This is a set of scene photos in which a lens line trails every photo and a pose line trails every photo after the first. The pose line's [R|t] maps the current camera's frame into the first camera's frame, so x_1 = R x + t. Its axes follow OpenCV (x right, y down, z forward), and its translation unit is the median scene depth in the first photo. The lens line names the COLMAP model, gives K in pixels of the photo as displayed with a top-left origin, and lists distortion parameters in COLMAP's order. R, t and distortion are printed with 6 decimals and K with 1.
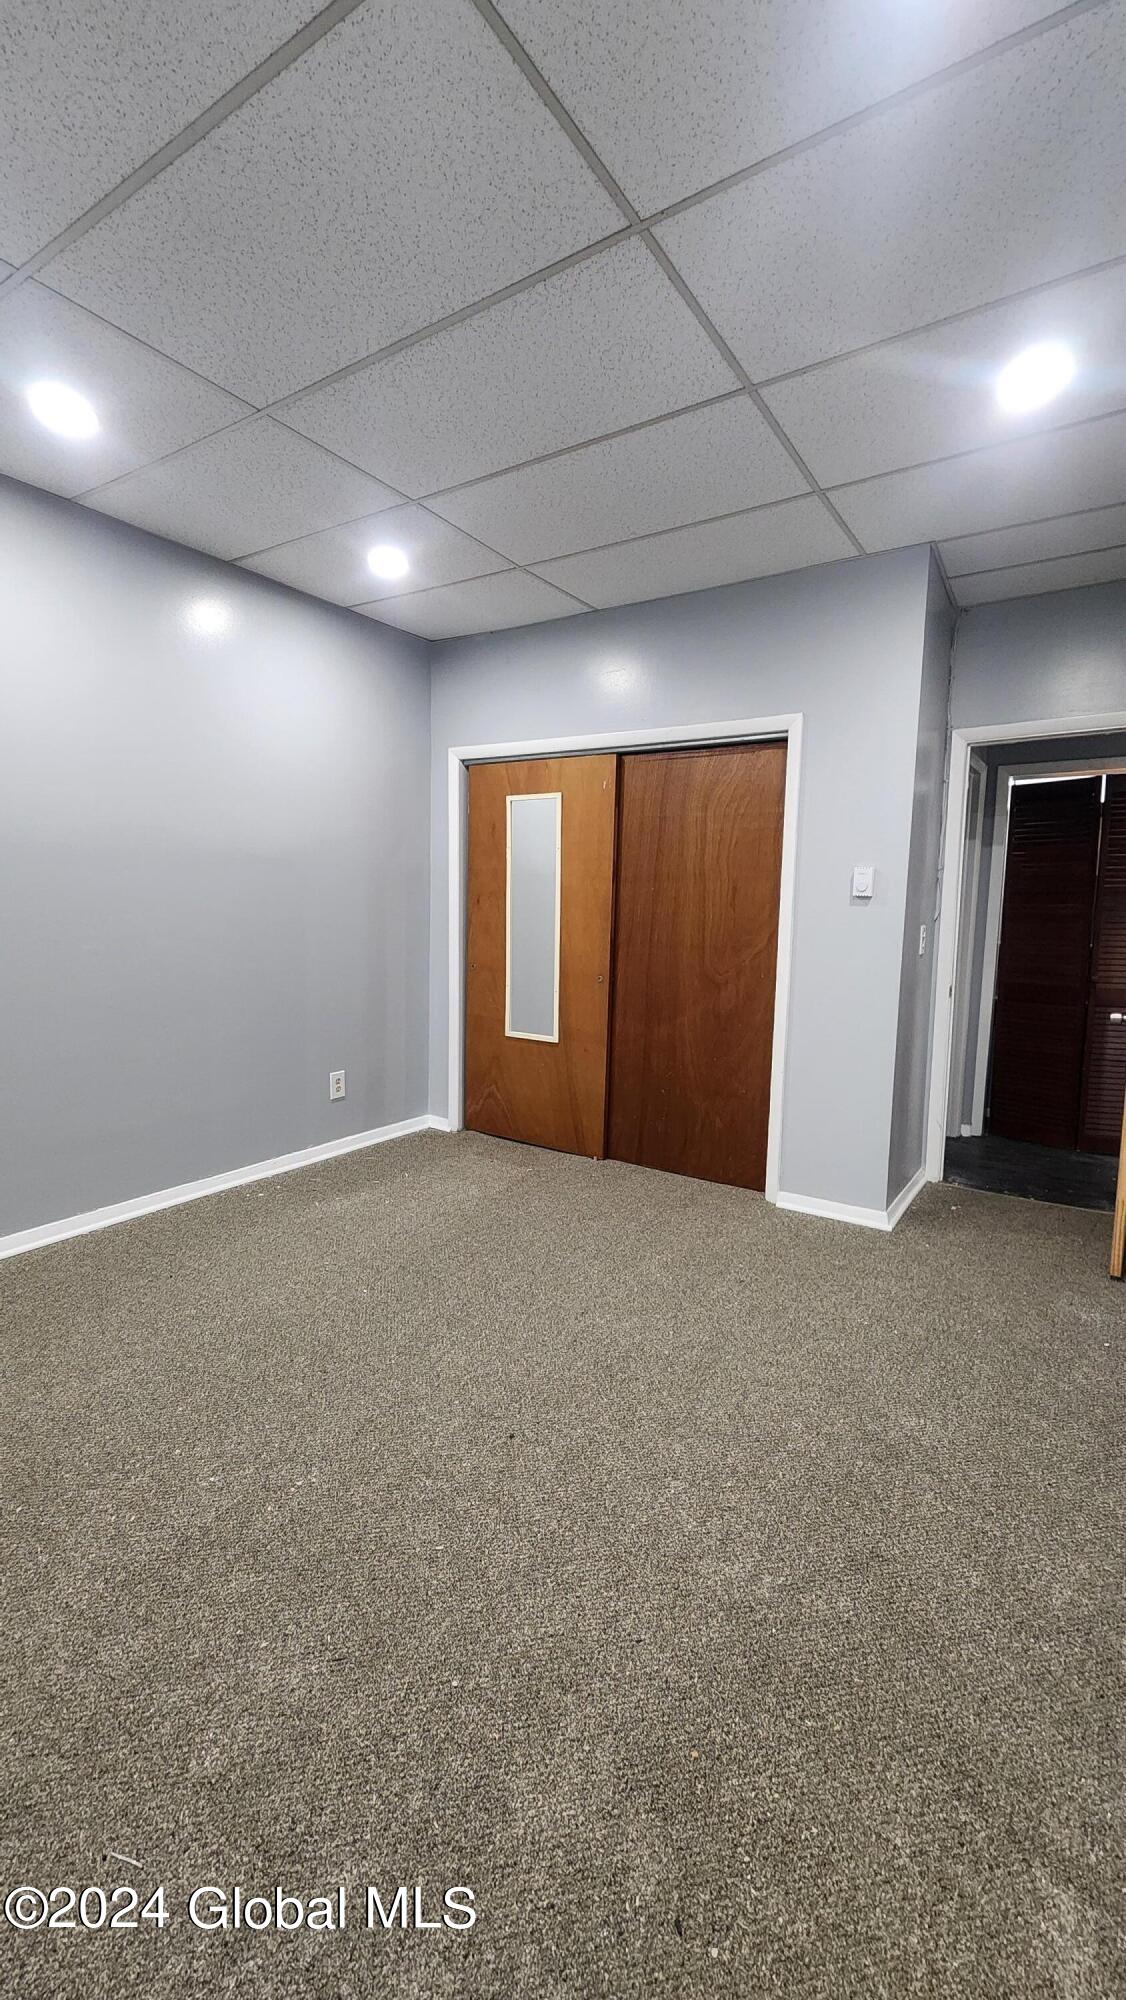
lens RADIAL K [[824.0, 0, 563.1], [0, 824.0, 999.0], [0, 0, 1]] dist [-0.000026, -0.000002]
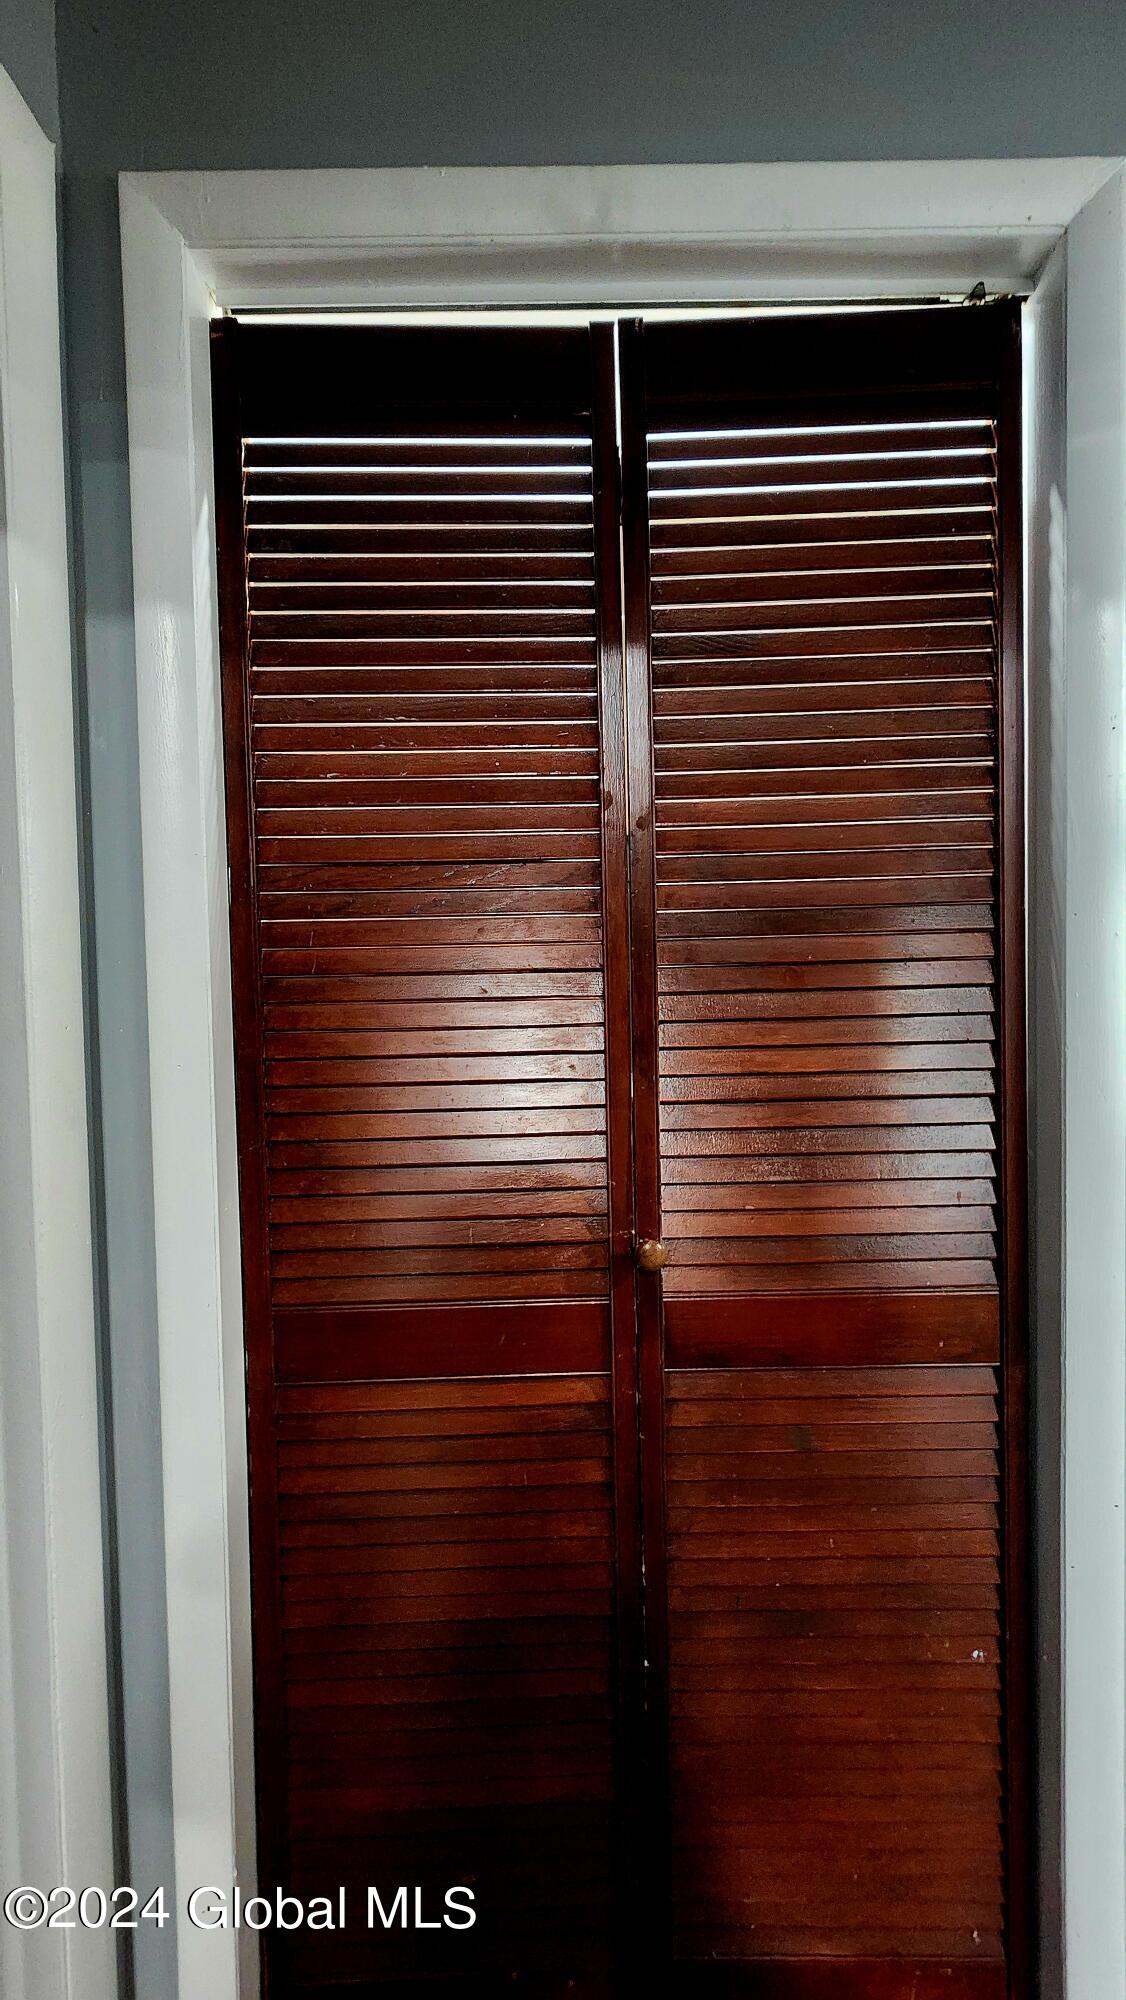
lens RADIAL K [[824.0, 0, 562.3], [0, 824.0, 1000.0], [0, 0, 1]] dist [-0.000026, -0.000002]
pose [[0.827992, -0.046757, 0.558787, 0.494012], [0.093758, 0.994033, -0.055751, -0.077110], [-0.552846, 0.098552, 0.827435, 0.801751]]
